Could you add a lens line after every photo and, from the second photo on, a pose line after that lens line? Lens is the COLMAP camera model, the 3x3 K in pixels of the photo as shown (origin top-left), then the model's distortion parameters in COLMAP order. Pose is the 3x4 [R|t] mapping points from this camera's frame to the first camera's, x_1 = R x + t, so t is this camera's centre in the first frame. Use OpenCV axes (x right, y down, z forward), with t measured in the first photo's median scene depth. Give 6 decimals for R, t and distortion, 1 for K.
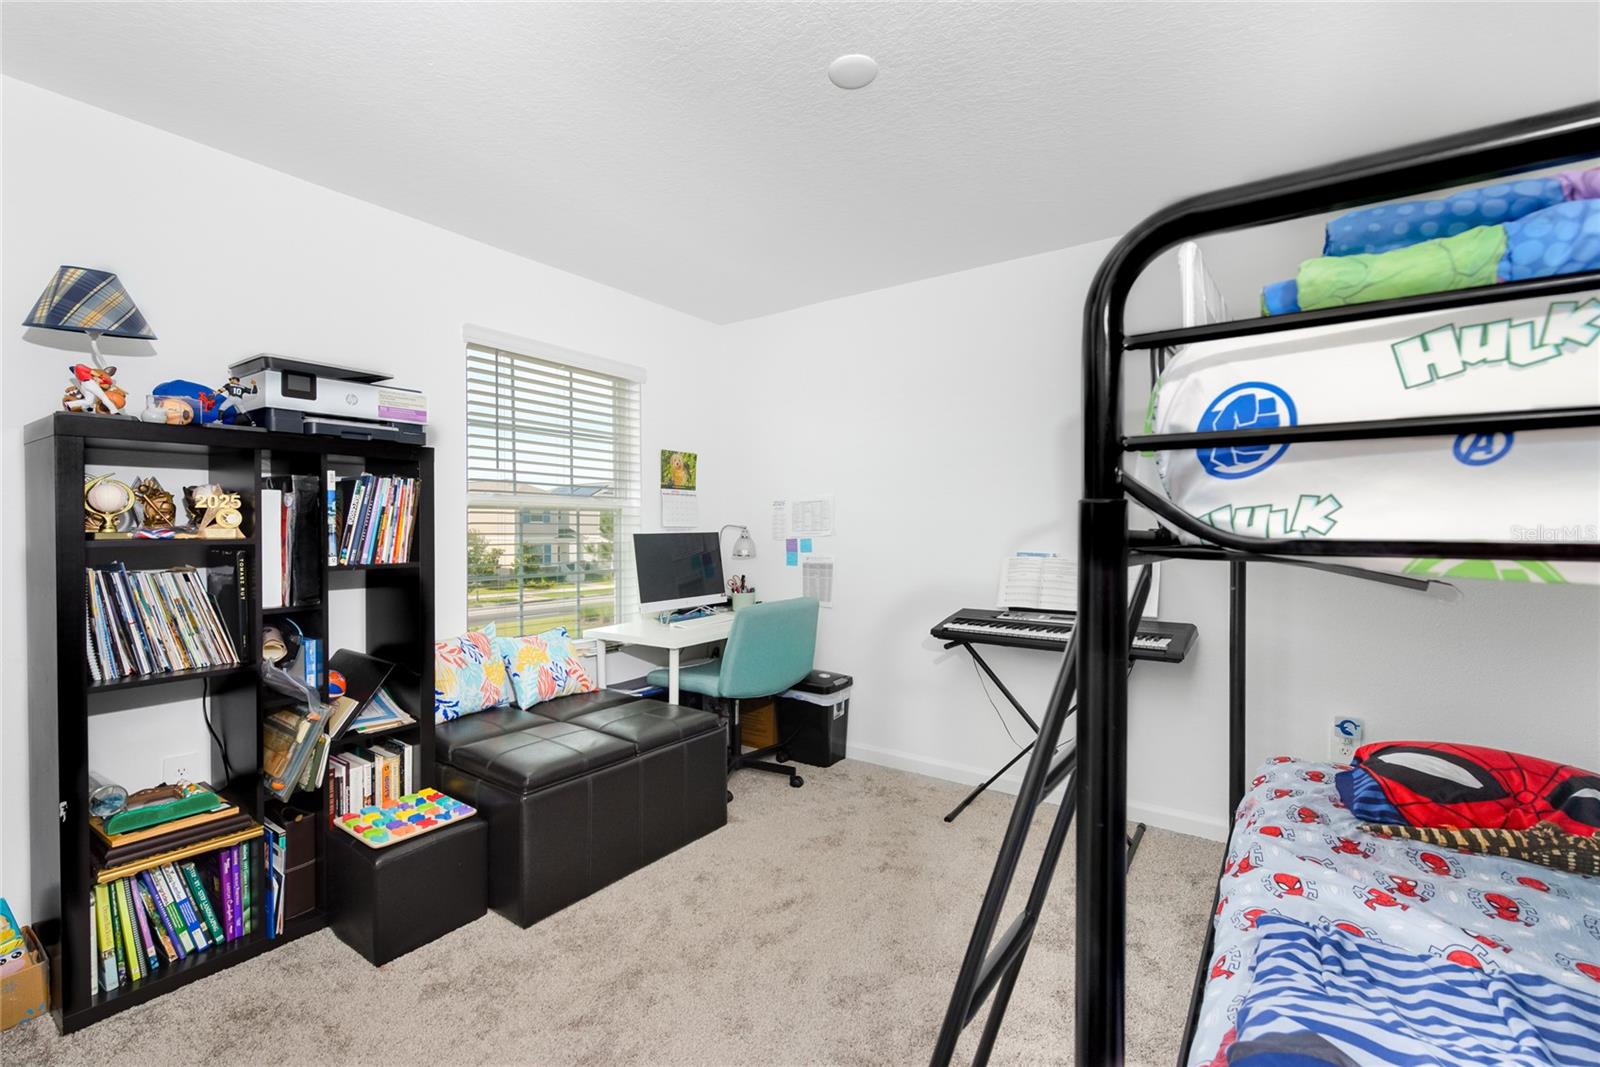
lens RADIAL K [[728.3, 0, 770.7], [0, 728.3, 537.8], [0, 0, 1]] dist [0.001180, -0.000297]
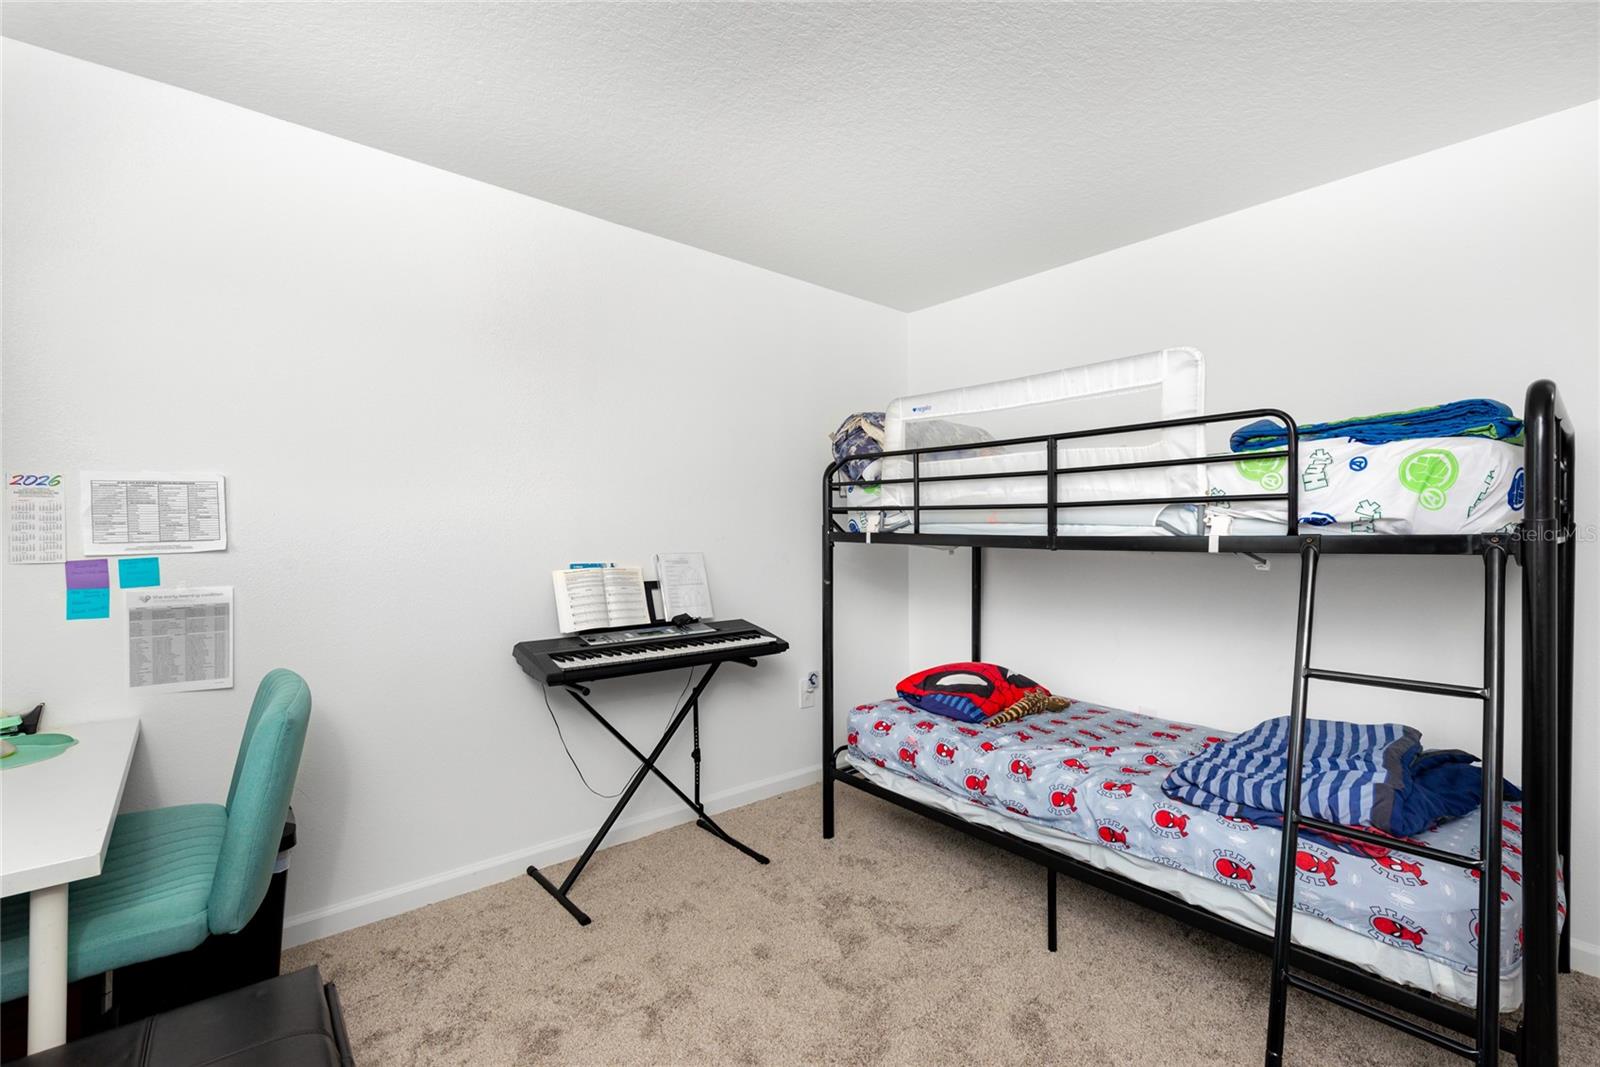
lens RADIAL K [[728.3, 0, 770.7], [0, 728.3, 537.8], [0, 0, 1]] dist [0.001180, -0.000297]
pose [[0.194822, -0.008274, 0.980804, -0.408733], [0.015656, 0.999863, 0.005325, -0.010134], [-0.980714, 0.014318, 0.194925, 0.588455]]
